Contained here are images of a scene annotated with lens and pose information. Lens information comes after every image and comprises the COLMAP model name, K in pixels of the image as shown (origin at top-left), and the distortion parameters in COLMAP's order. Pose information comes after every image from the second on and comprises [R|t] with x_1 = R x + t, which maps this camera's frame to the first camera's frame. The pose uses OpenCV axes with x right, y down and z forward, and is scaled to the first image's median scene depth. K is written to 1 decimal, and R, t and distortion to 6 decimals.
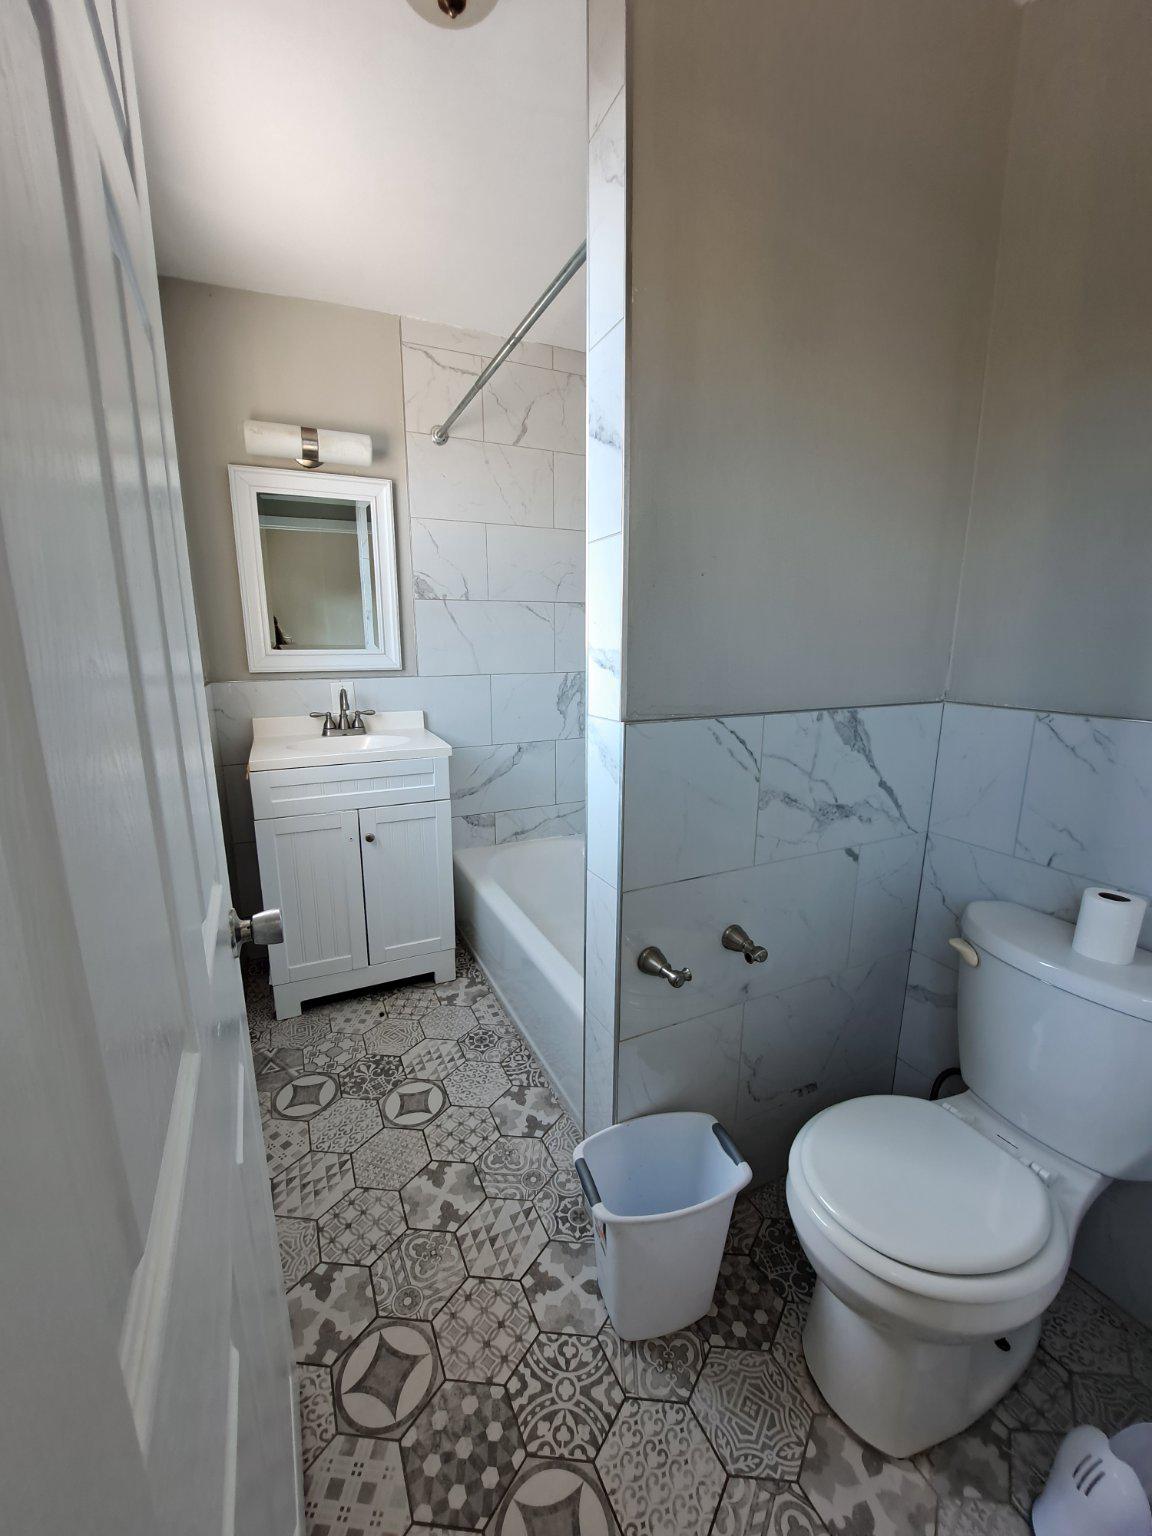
lens RADIAL K [[615.8, 0, 566.8], [0, 615.8, 774.9], [0, 0, 1]] dist [-0.018626, -0.001689]
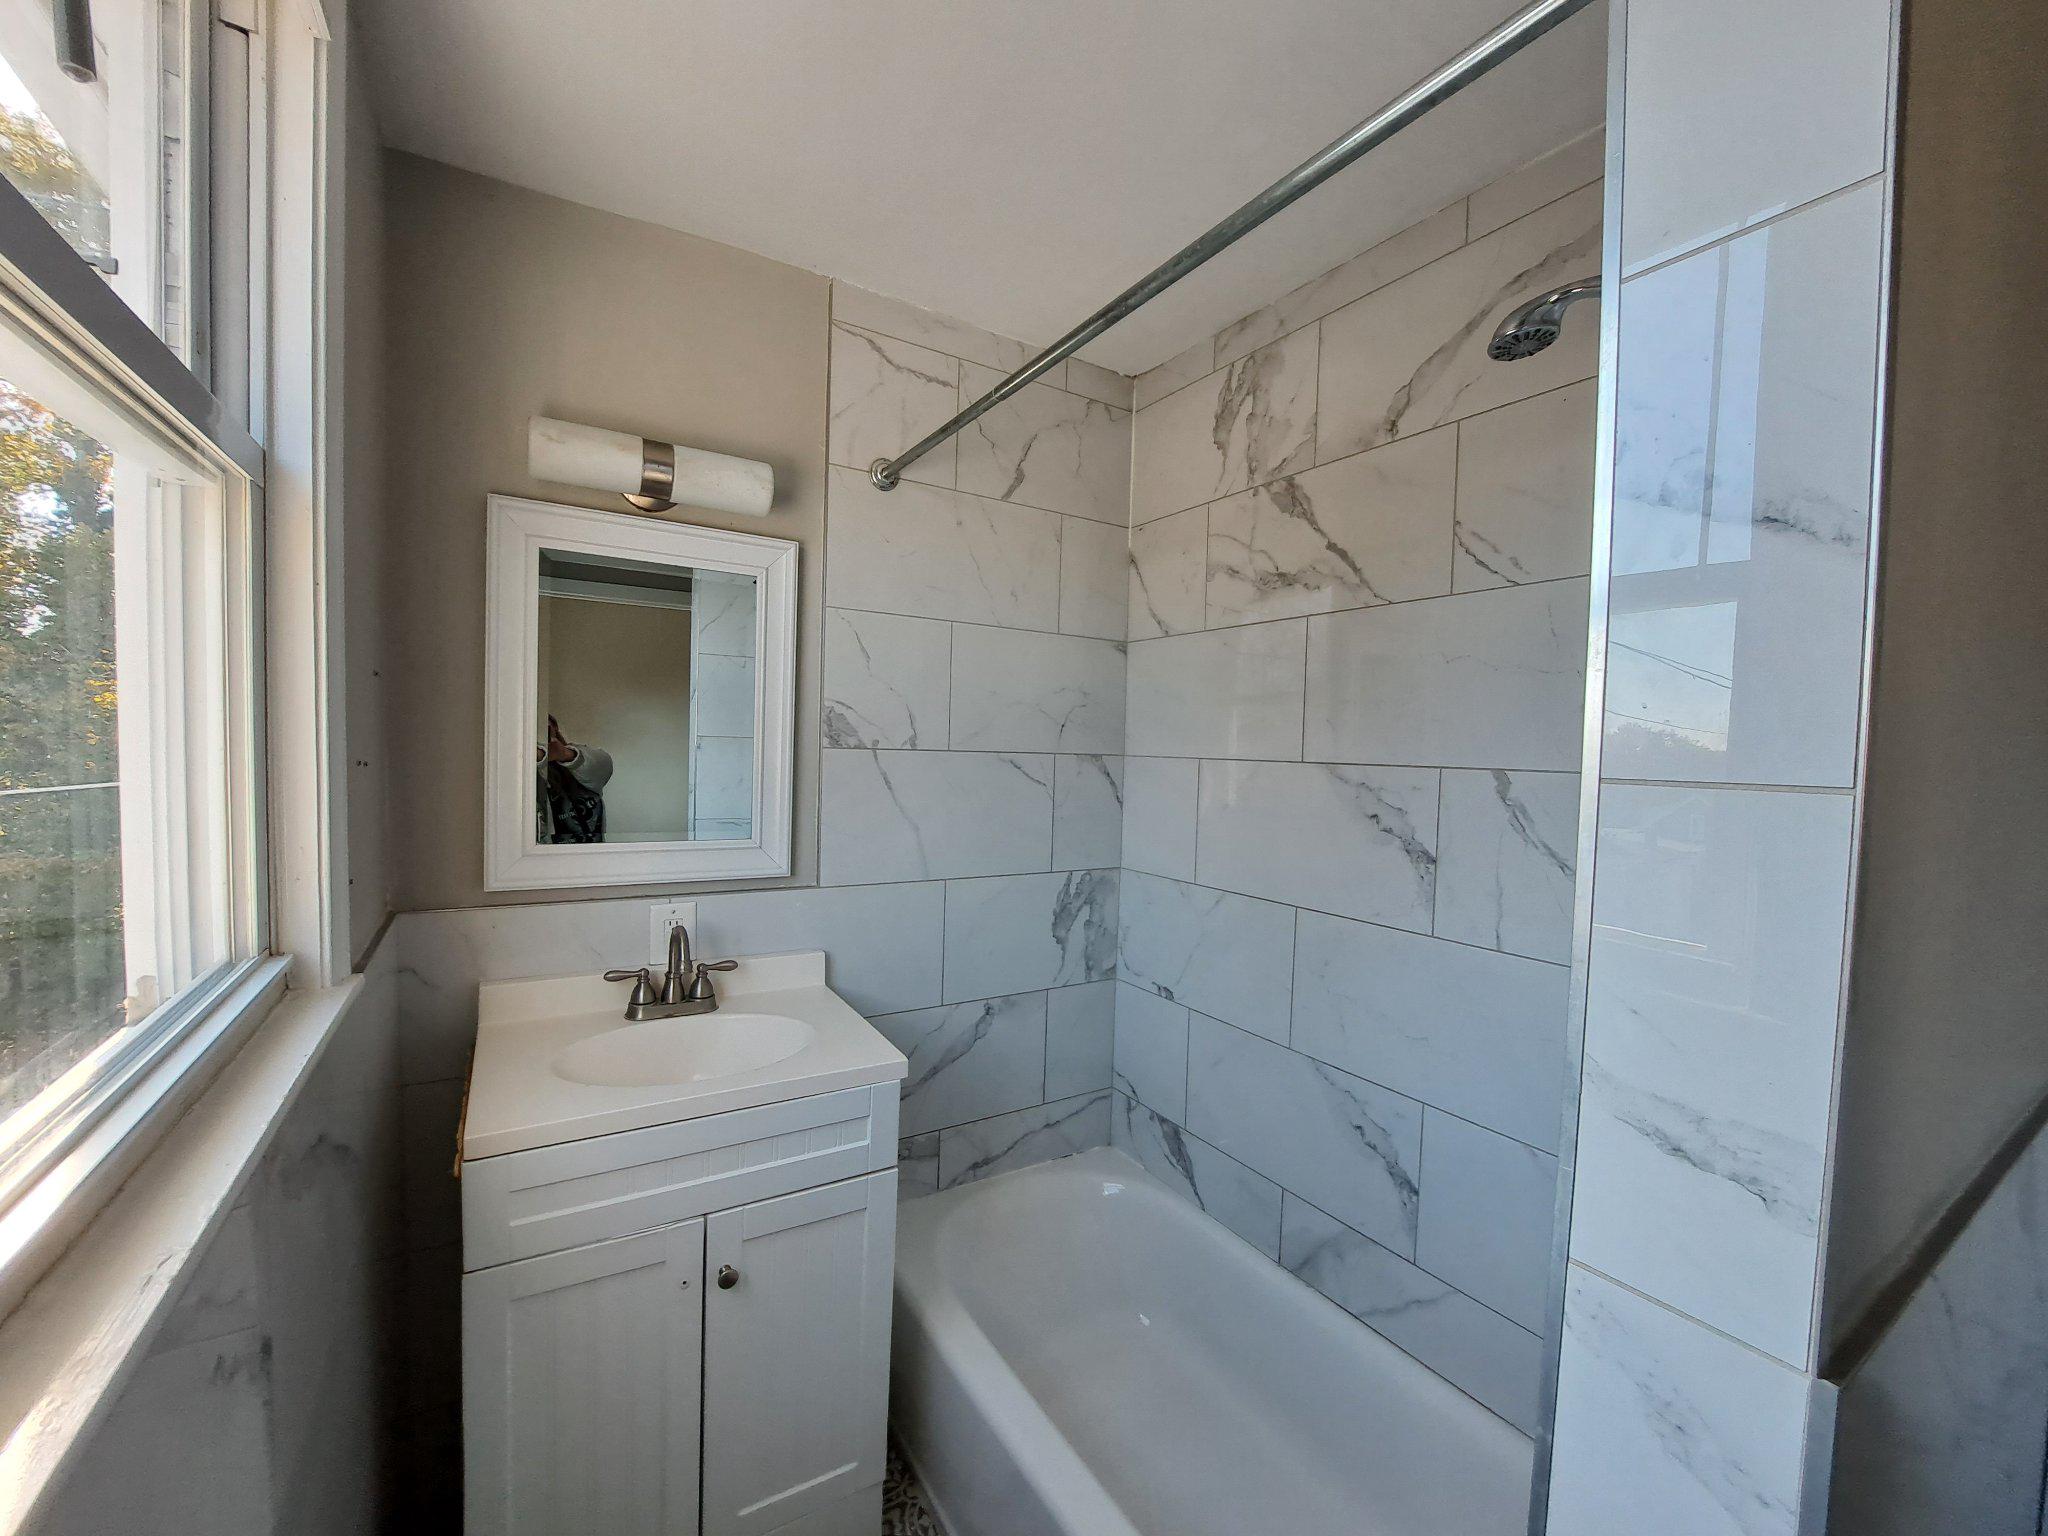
lens RADIAL K [[821.0, 0, 1032.2], [0, 821.0, 778.0], [0, 0, 1]] dist [-0.018626, -0.001689]
pose [[0.991431, 0.028459, 0.127491, -0.162886], [-0.005795, 0.984601, -0.174722, -0.140684], [-0.130501, 0.172486, 0.976329, 0.280139]]
